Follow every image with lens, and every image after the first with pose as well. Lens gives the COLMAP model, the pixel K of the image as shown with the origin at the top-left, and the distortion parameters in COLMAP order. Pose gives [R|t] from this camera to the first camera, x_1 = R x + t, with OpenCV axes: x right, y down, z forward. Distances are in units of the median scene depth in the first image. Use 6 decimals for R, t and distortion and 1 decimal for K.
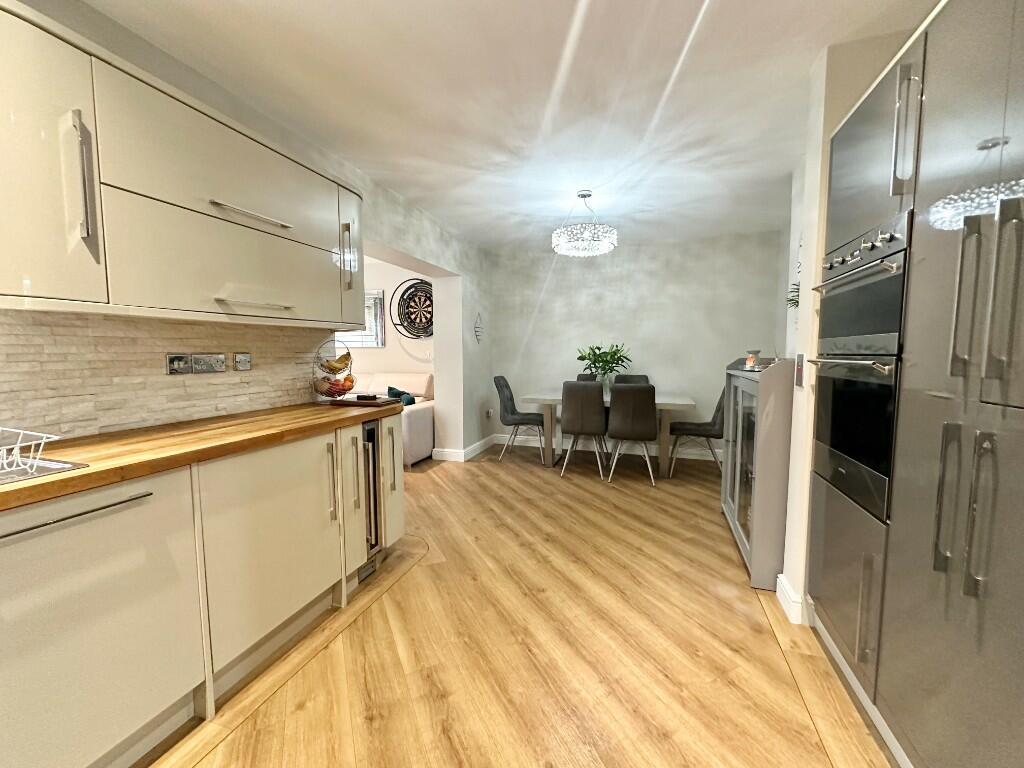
lens RADIAL K [[407.5, 0, 511.0], [0, 407.5, 382.9], [0, 0, 1]] dist [-0.006903, -0.000012]
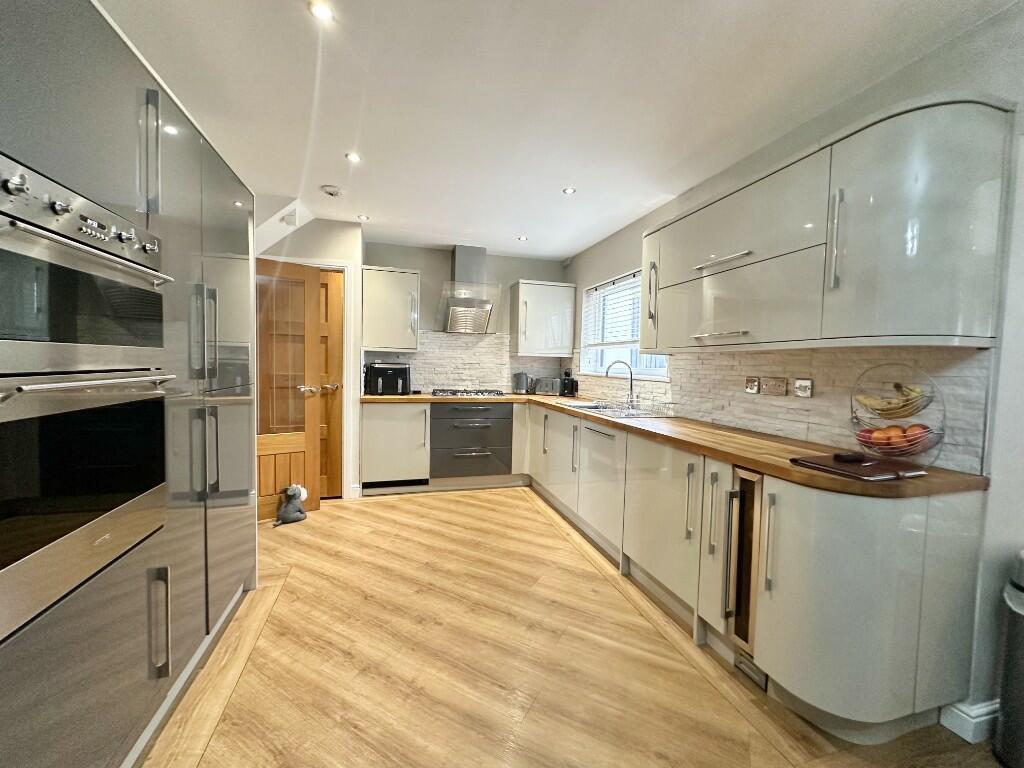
lens RADIAL K [[407.5, 0, 511.5], [0, 407.5, 383.3], [0, 0, 1]] dist [-0.006903, -0.000012]
pose [[-0.816480, 0.007233, -0.577328, 0.437499], [-0.071343, 0.990995, 0.113311, -0.116095], [0.572949, 0.133705, -0.808612, 1.298537]]
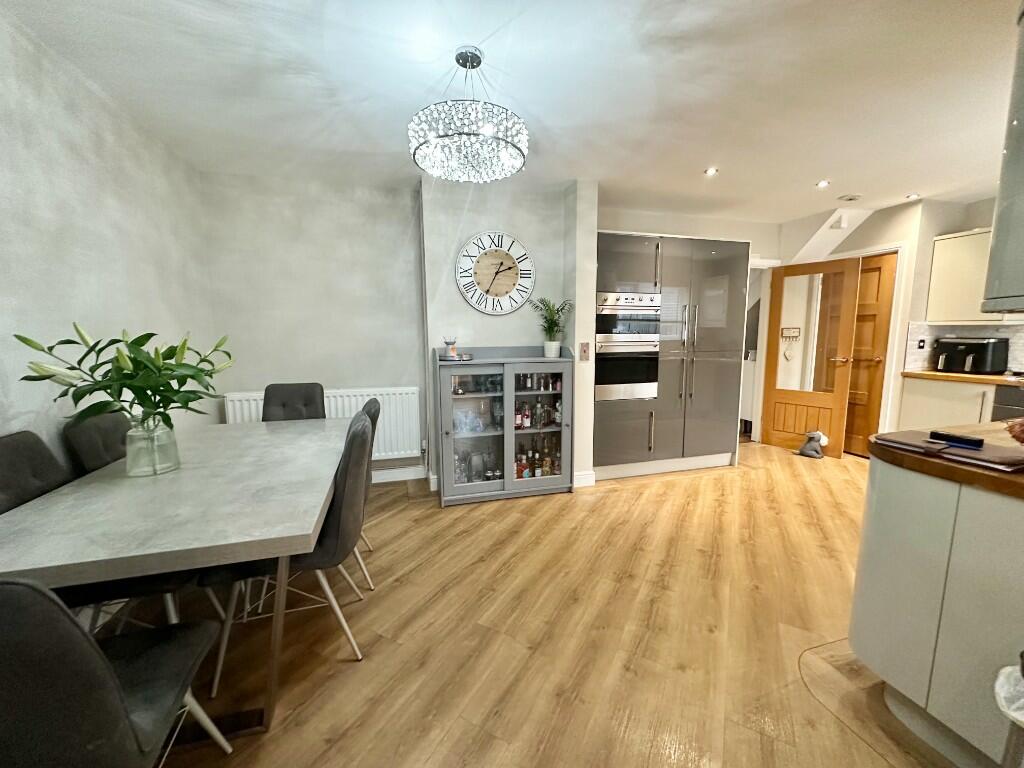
lens RADIAL K [[407.5, 0, 509.3], [0, 407.5, 382.9], [0, 0, 1]] dist [-0.006903, -0.000012]
pose [[-0.569468, -0.100001, 0.815908, -0.491052], [0.070258, 0.983019, 0.169520, -0.188672], [-0.819006, 0.153860, -0.552772, 1.947024]]
